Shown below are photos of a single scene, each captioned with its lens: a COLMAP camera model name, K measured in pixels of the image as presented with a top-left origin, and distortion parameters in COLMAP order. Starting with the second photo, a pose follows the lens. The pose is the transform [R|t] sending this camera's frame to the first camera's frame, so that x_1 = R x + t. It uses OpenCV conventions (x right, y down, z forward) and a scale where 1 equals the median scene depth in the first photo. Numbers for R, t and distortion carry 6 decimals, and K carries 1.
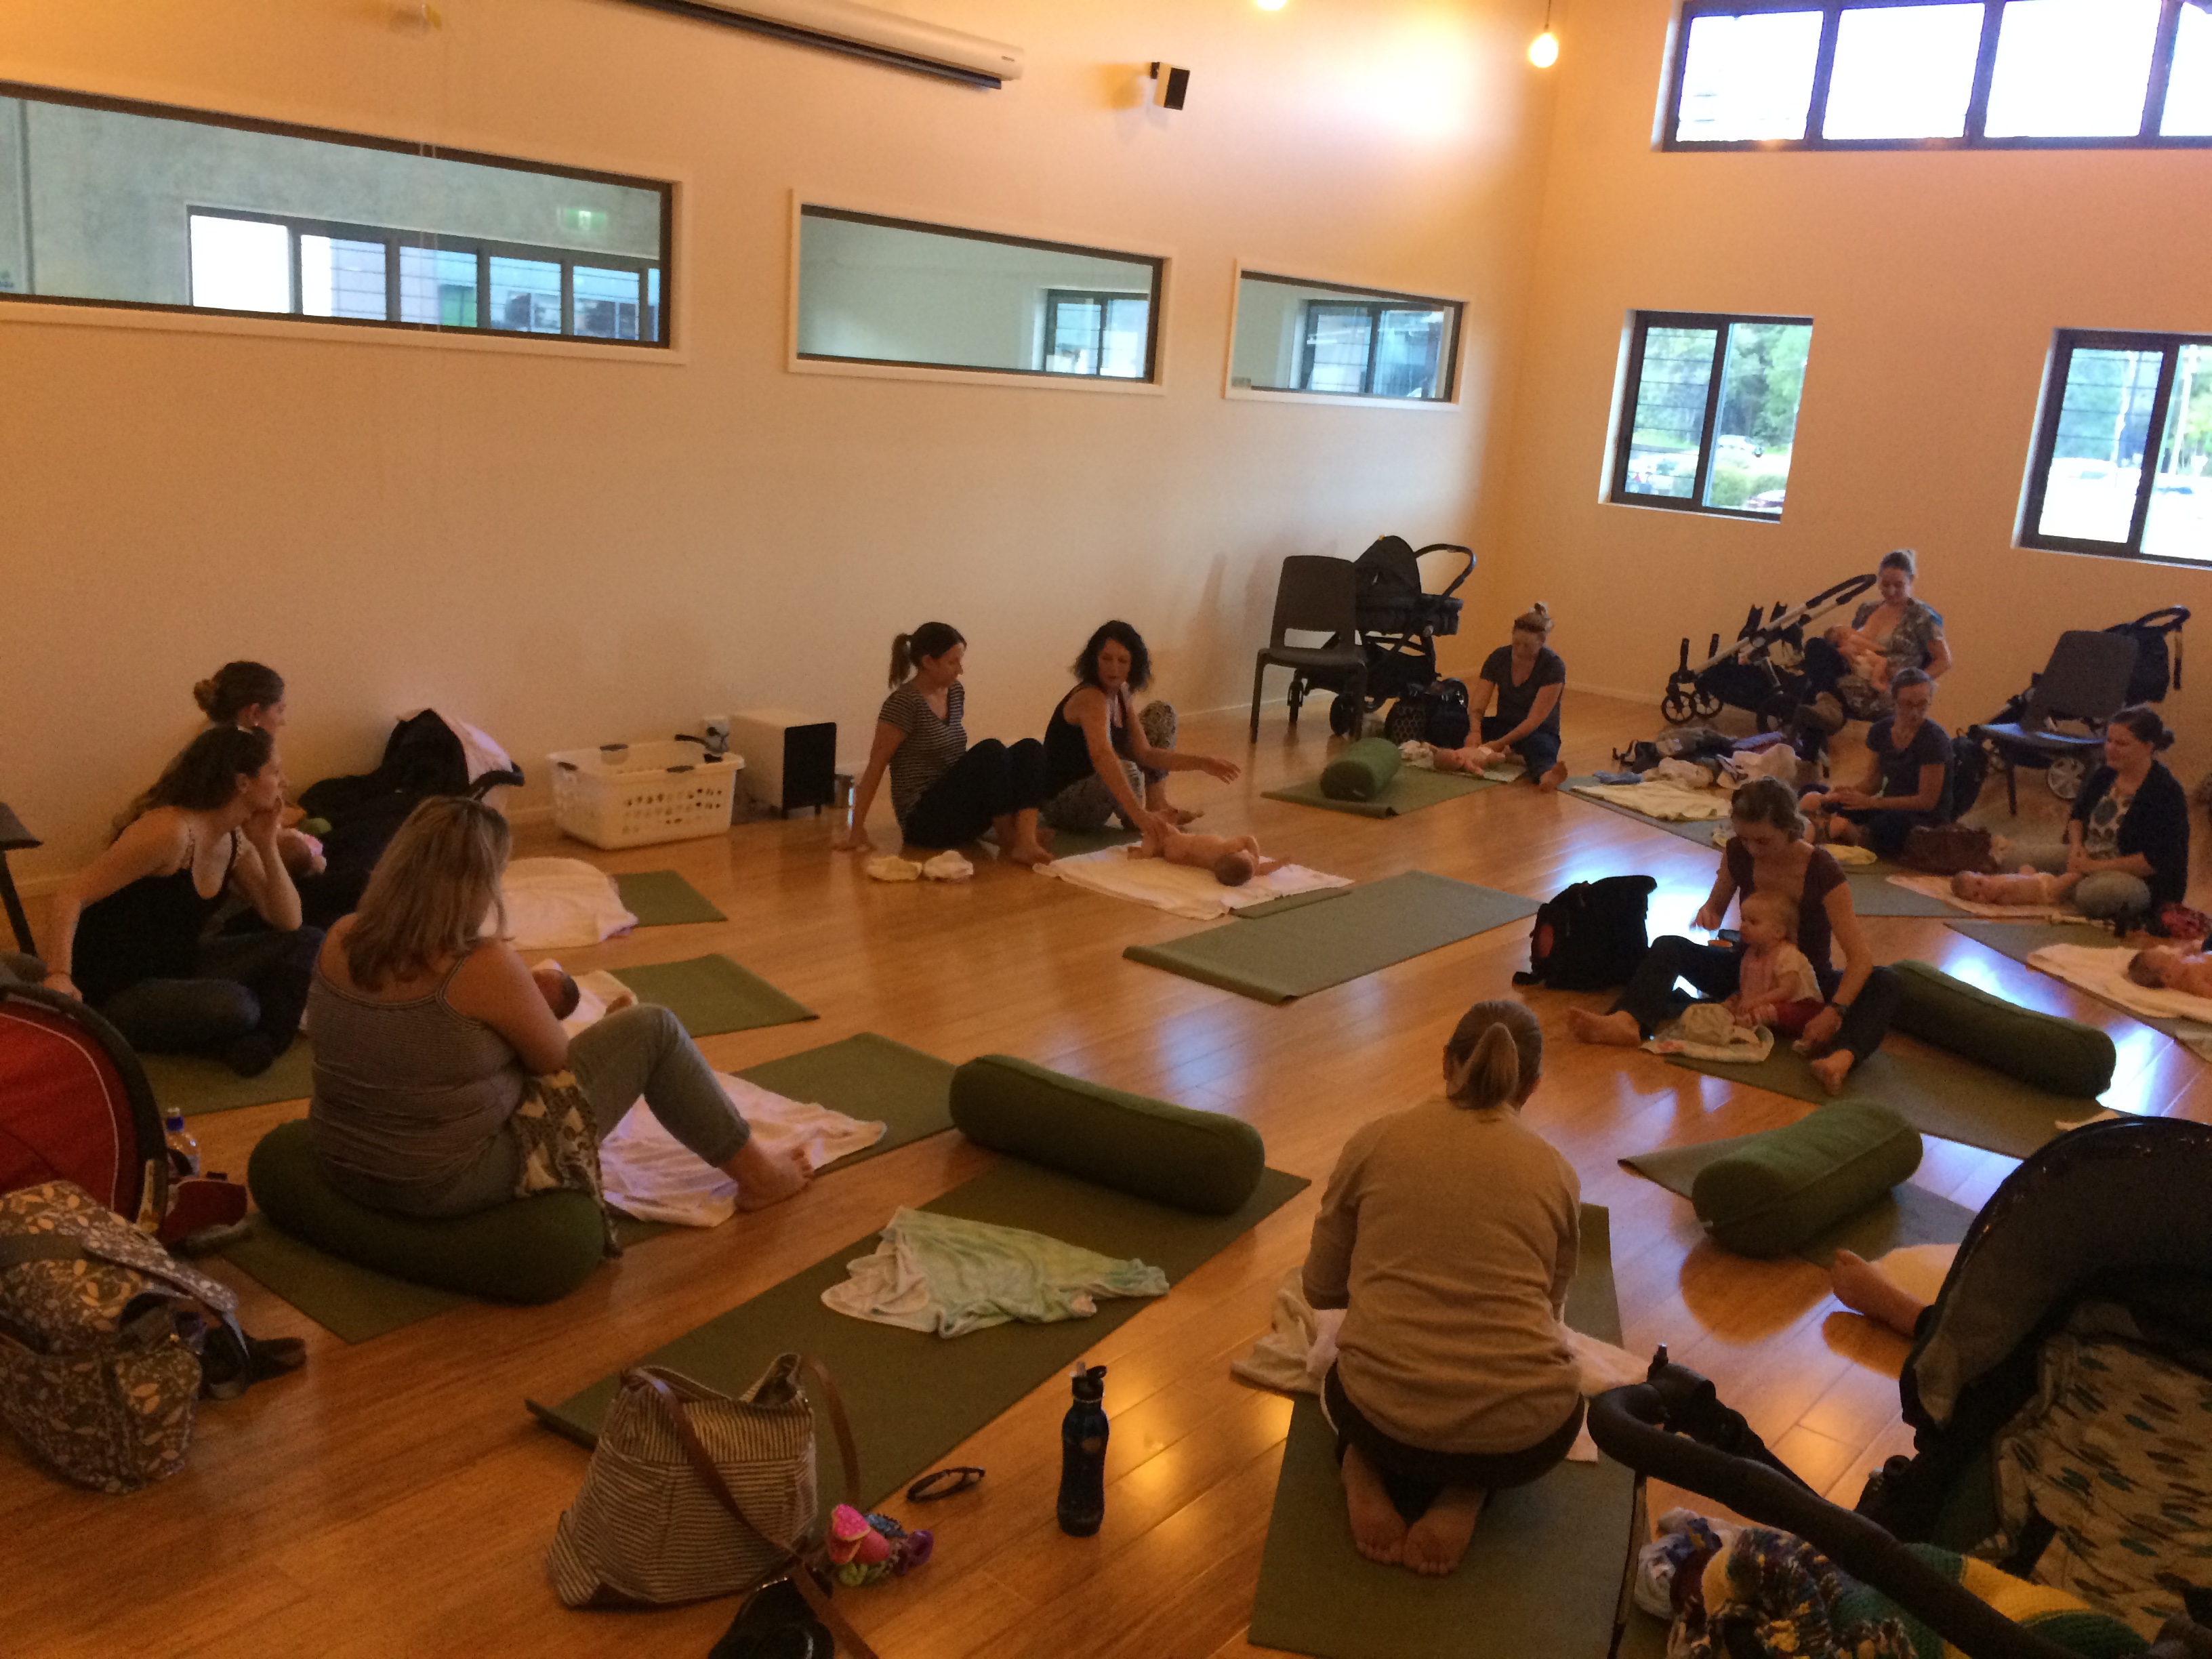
lens RADIAL K [[1887.5, 0, 1092.9], [0, 1887.5, 821.6], [0, 0, 1]] dist [0.063976, -0.080502]
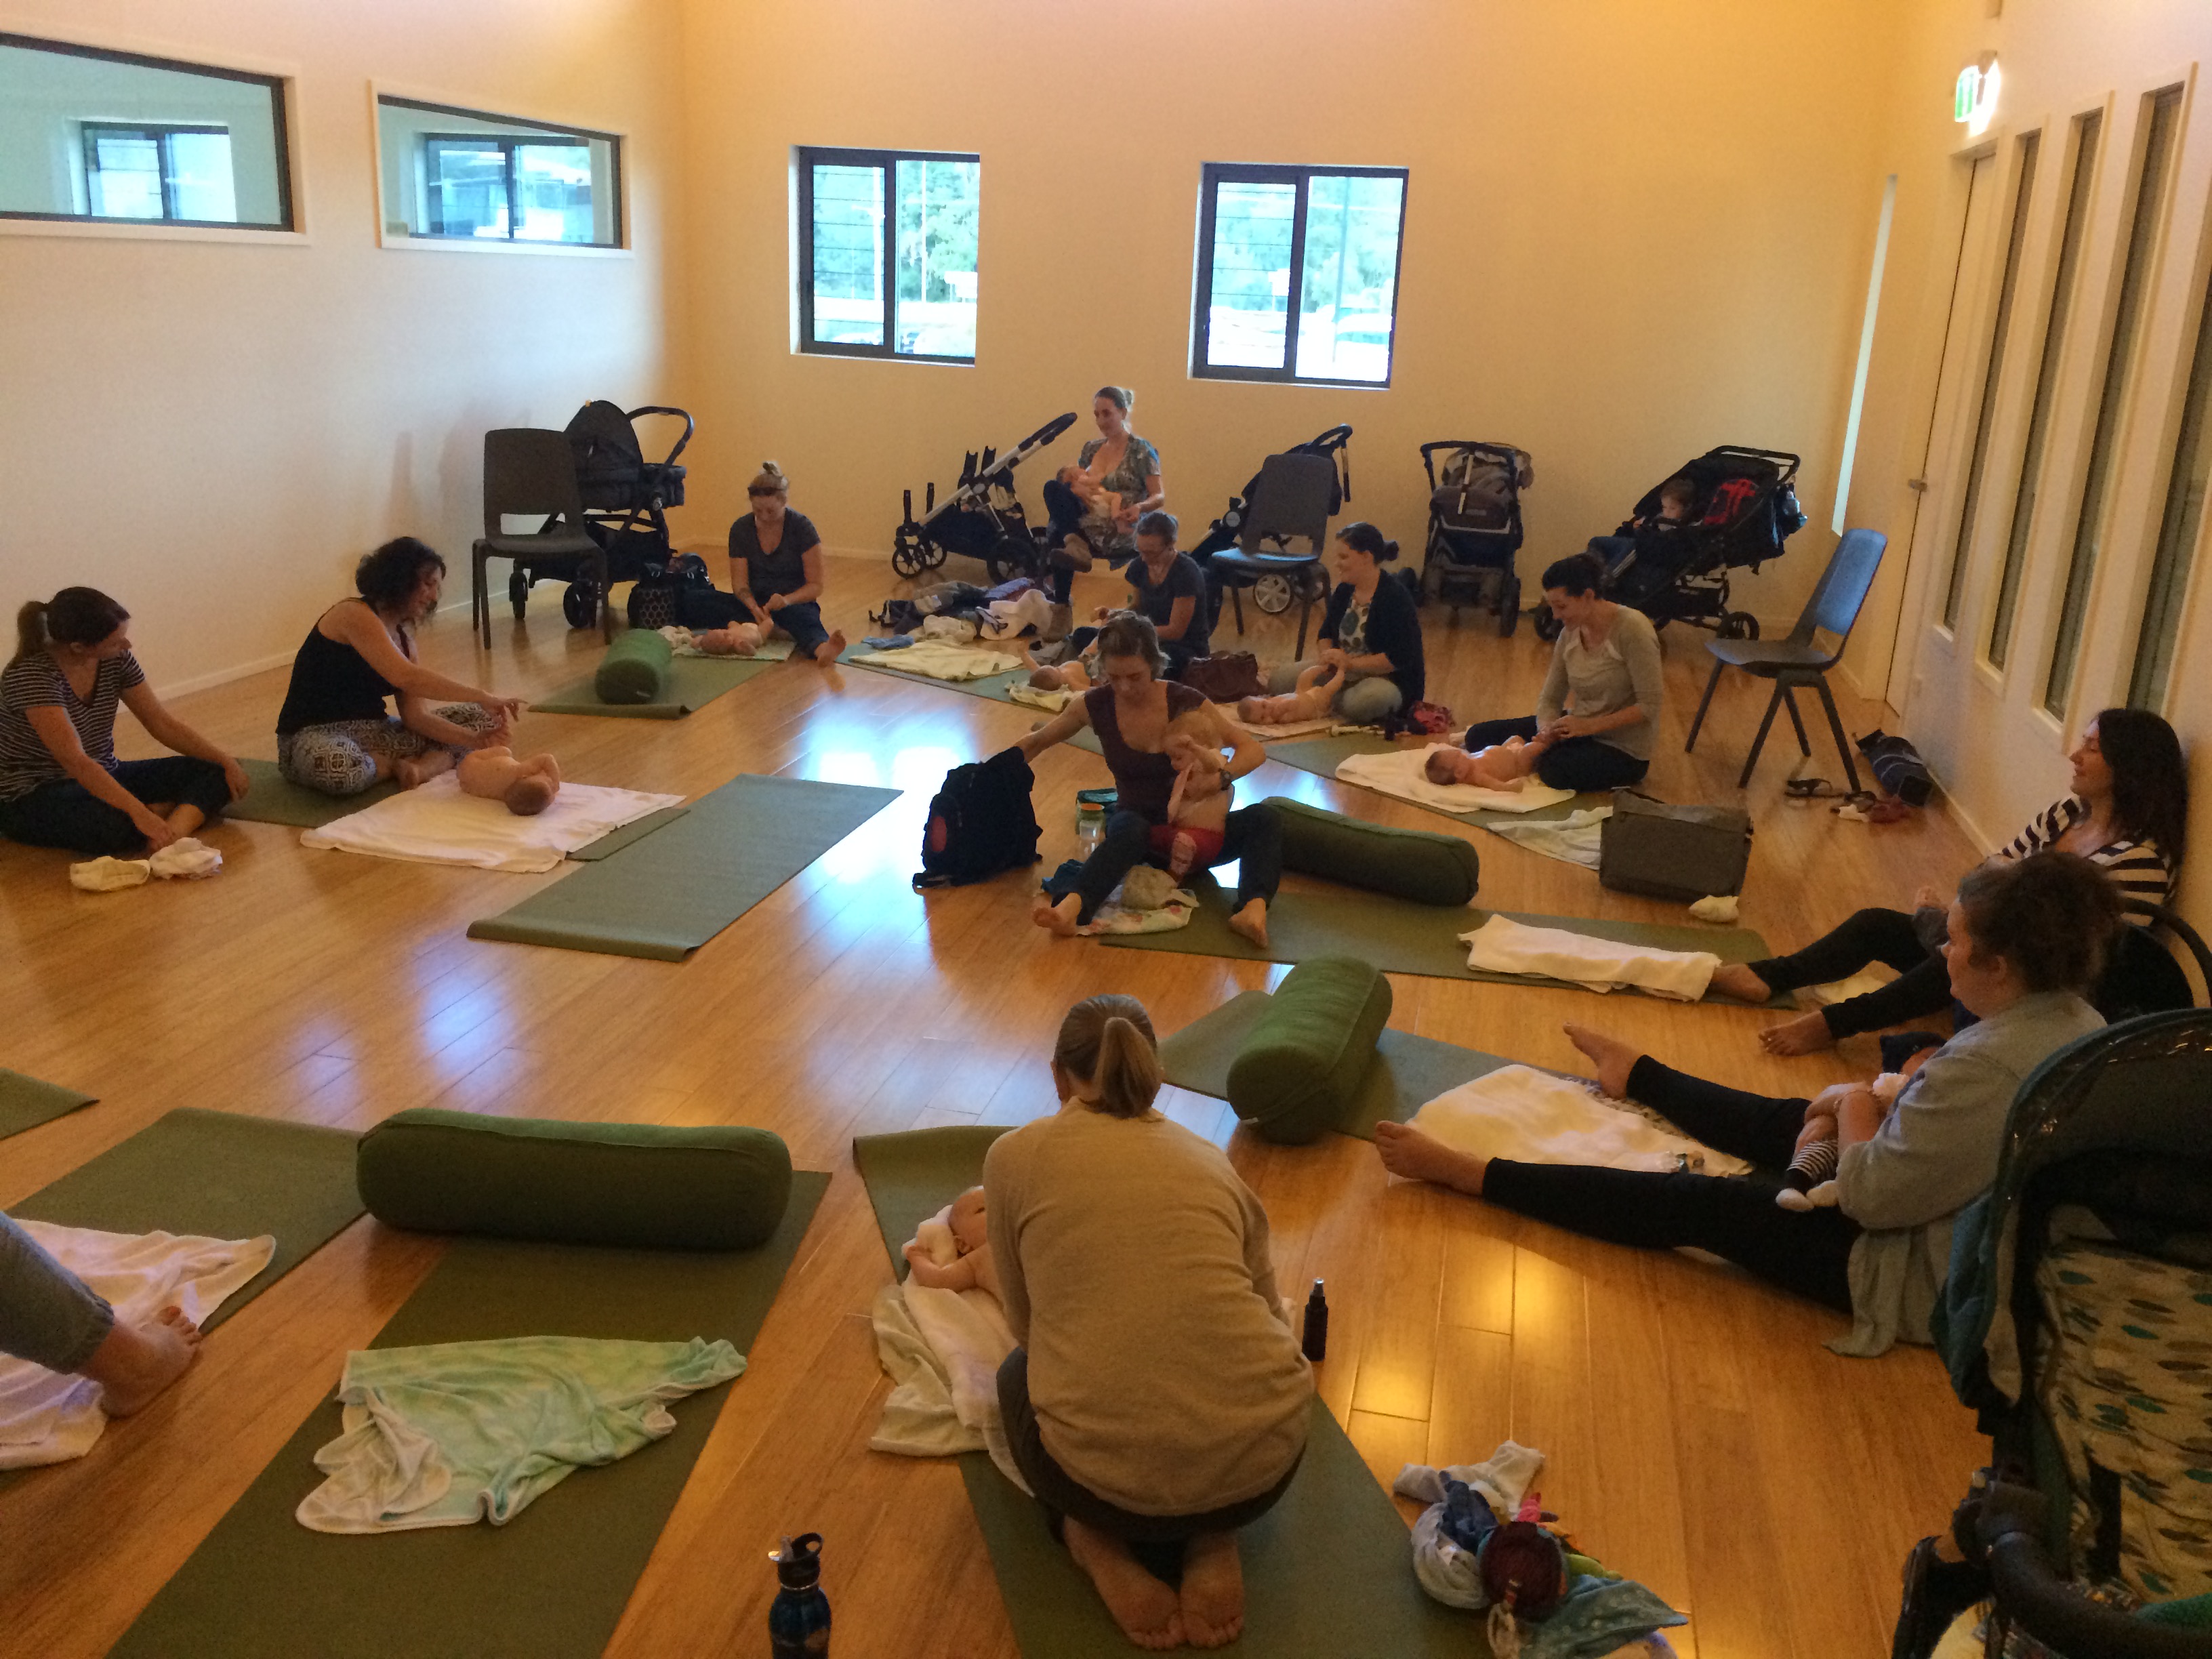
lens RADIAL K [[1887.5, 0, 1103.6], [0, 1887.5, 829.0], [0, 0, 1]] dist [0.063976, -0.080502]
pose [[0.890402, -0.159111, 0.426460, -0.065407], [0.125603, 0.986425, 0.105785, -0.021919], [-0.437502, -0.040627, 0.898299, 0.105636]]
